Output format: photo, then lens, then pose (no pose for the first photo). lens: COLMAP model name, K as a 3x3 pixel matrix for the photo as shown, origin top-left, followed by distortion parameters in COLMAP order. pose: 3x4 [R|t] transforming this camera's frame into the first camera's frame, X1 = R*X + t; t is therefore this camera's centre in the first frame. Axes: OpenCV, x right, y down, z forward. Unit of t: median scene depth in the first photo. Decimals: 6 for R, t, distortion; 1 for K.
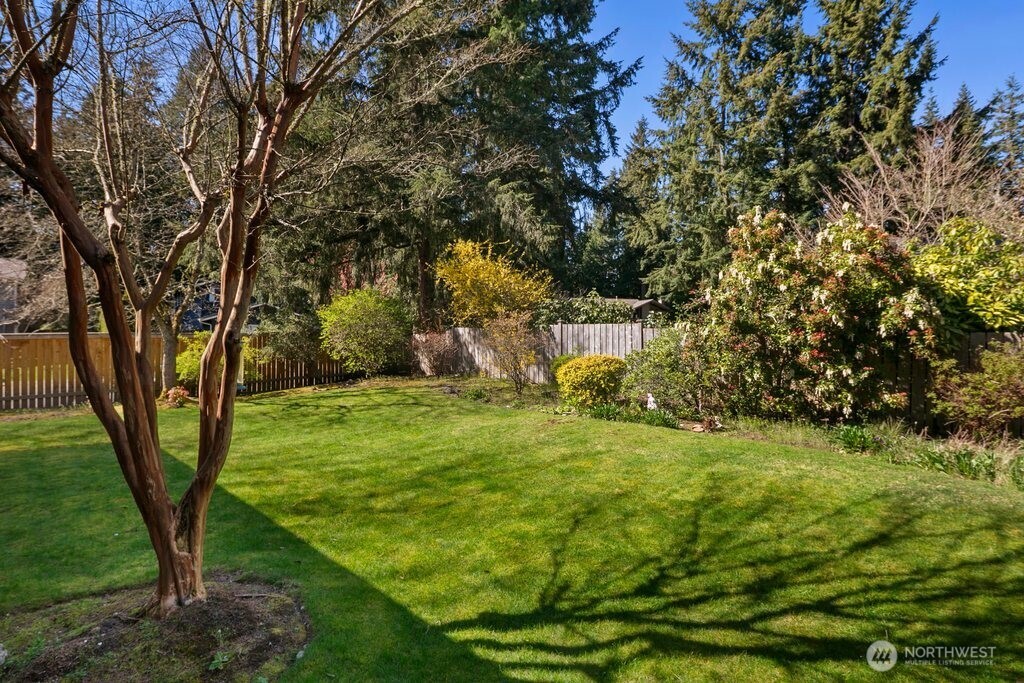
lens RADIAL K [[502.0, 0, 519.6], [0, 502.0, 328.1], [0, 0, 1]] dist [0.001689, -0.000317]
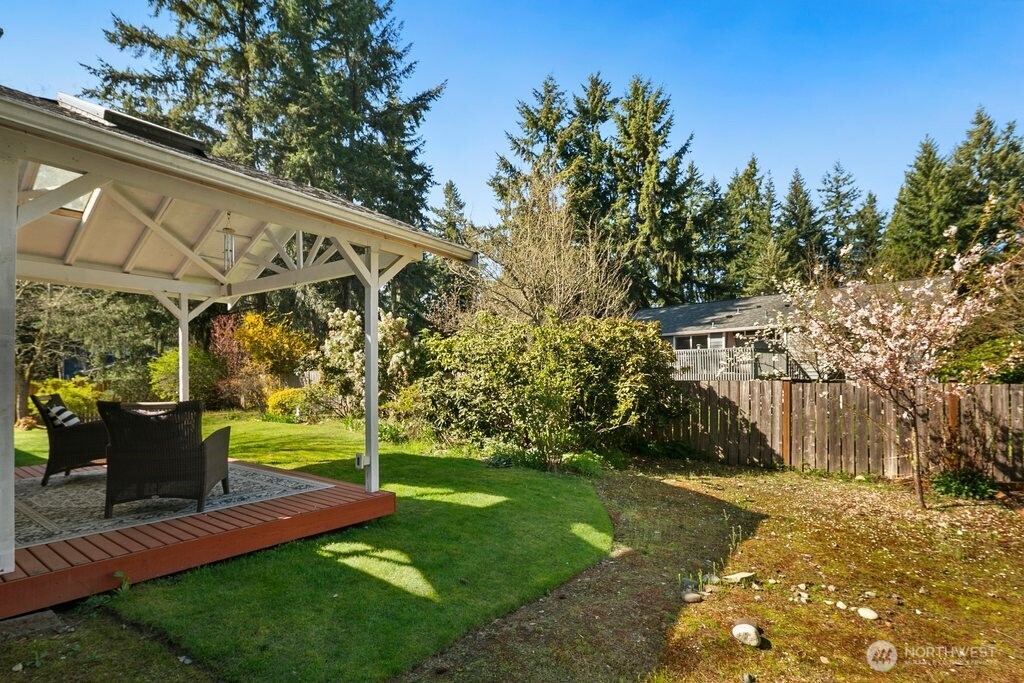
lens RADIAL K [[493.8, 0, 508.5], [0, 493.8, 375.1], [0, 0, 1]] dist [0.000095, -0.001191]
pose [[0.993834, -0.009172, 0.110494, 0.469900], [0.009745, 0.999942, -0.004651, 0.015272], [-0.110445, 0.005699, 0.993866, -0.489825]]
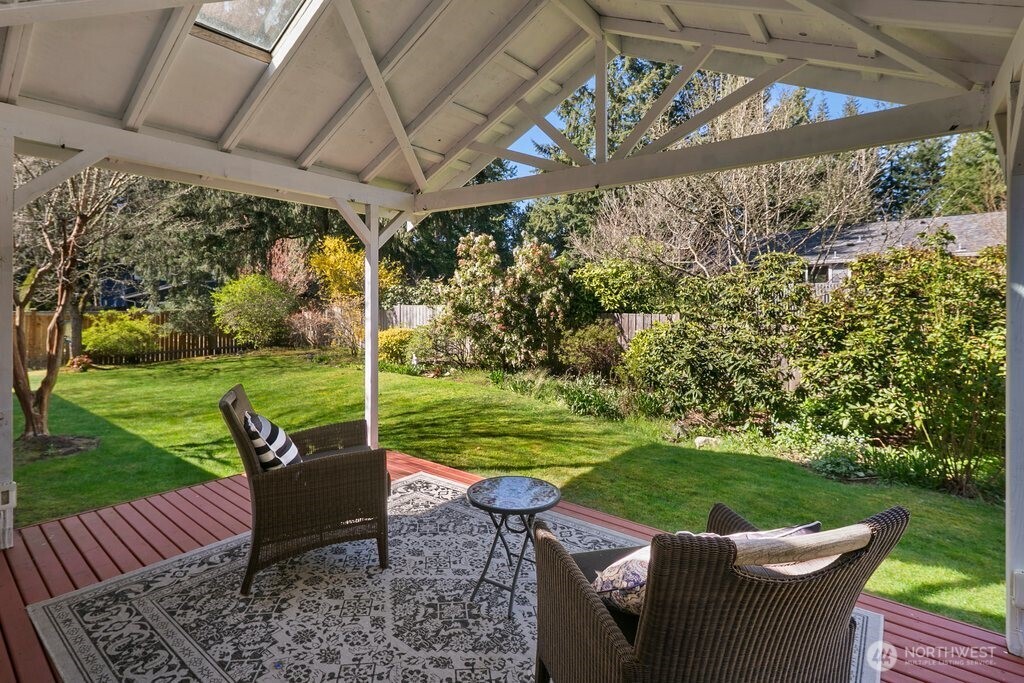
lens RADIAL K [[495.5, 0, 515.6], [0, 495.5, 303.5], [0, 0, 1]] dist [0.000185, -0.000185]
pose [[0.996428, 0.001040, 0.084434, 0.248851], [-0.000964, 0.999999, -0.000944, -0.010001], [-0.084435, 0.000860, 0.996429, -0.271757]]
